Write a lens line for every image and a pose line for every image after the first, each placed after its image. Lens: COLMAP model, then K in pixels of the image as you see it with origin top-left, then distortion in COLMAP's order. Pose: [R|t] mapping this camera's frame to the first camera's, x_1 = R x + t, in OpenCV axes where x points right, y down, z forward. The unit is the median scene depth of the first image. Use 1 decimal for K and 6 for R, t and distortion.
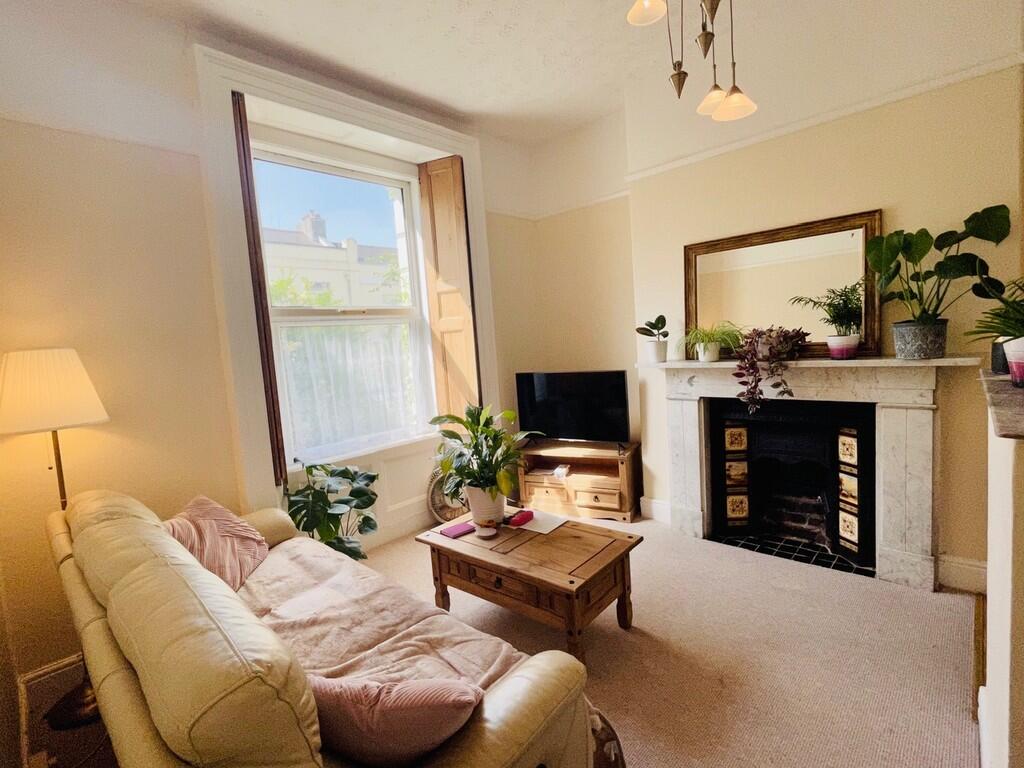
lens RADIAL K [[495.7, 0, 510.9], [0, 495.7, 381.9], [0, 0, 1]] dist [-0.000744, -0.000195]
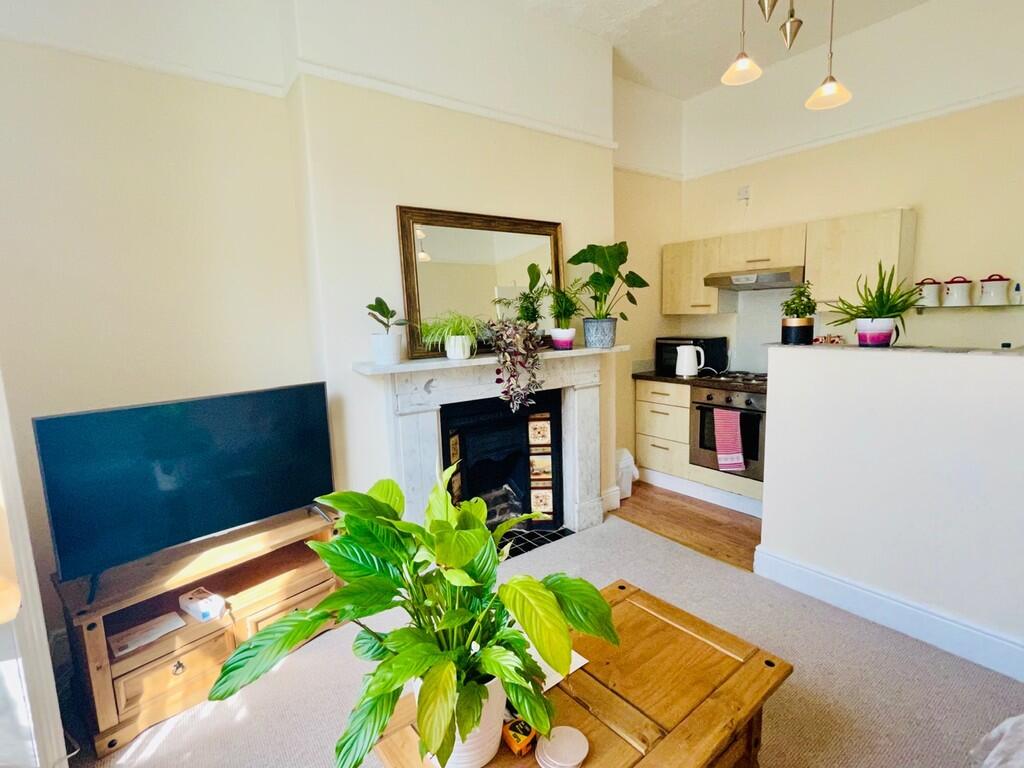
lens RADIAL K [[495.7, 0, 510.9], [0, 495.7, 381.9], [0, 0, 1]] dist [-0.000744, -0.000195]
pose [[0.181622, -0.064845, 0.981228, -0.421262], [0.102820, 0.993606, 0.046632, -0.035840], [-0.977978, 0.092421, 0.187128, 0.842671]]
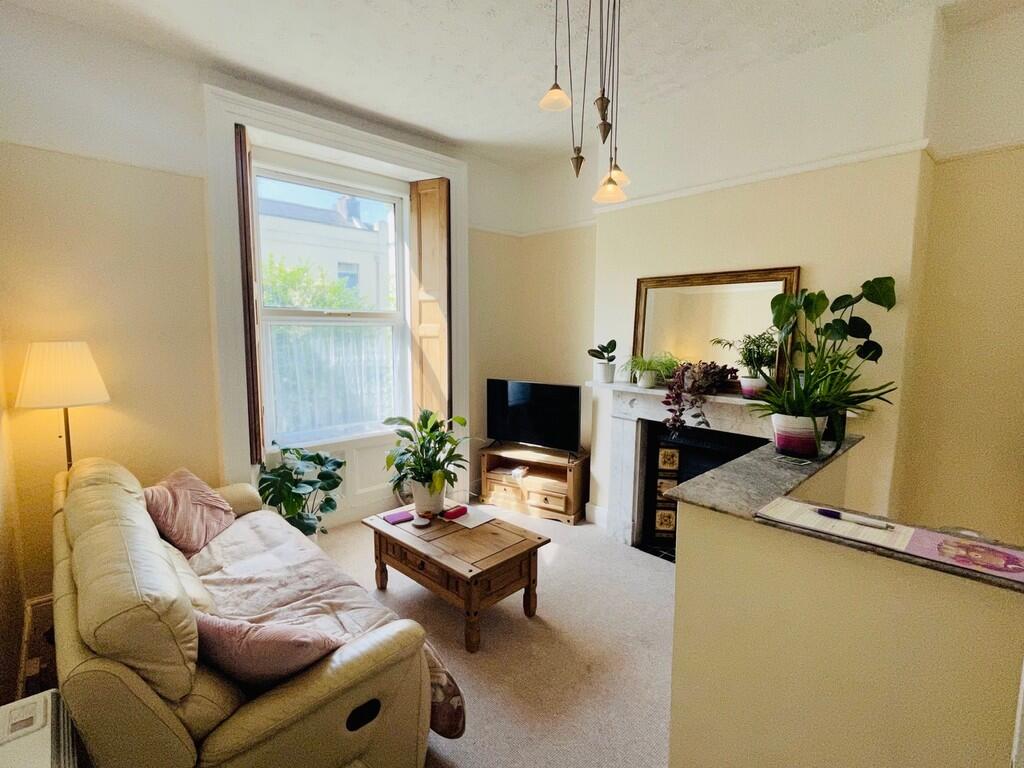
lens RADIAL K [[495.7, 0, 510.9], [0, 495.7, 381.9], [0, 0, 1]] dist [-0.000744, -0.000195]
pose [[0.995260, 0.083879, -0.049216, 0.169451], [-0.082808, 0.996290, 0.023424, -0.059297], [0.050998, -0.019237, 0.998513, -0.123674]]
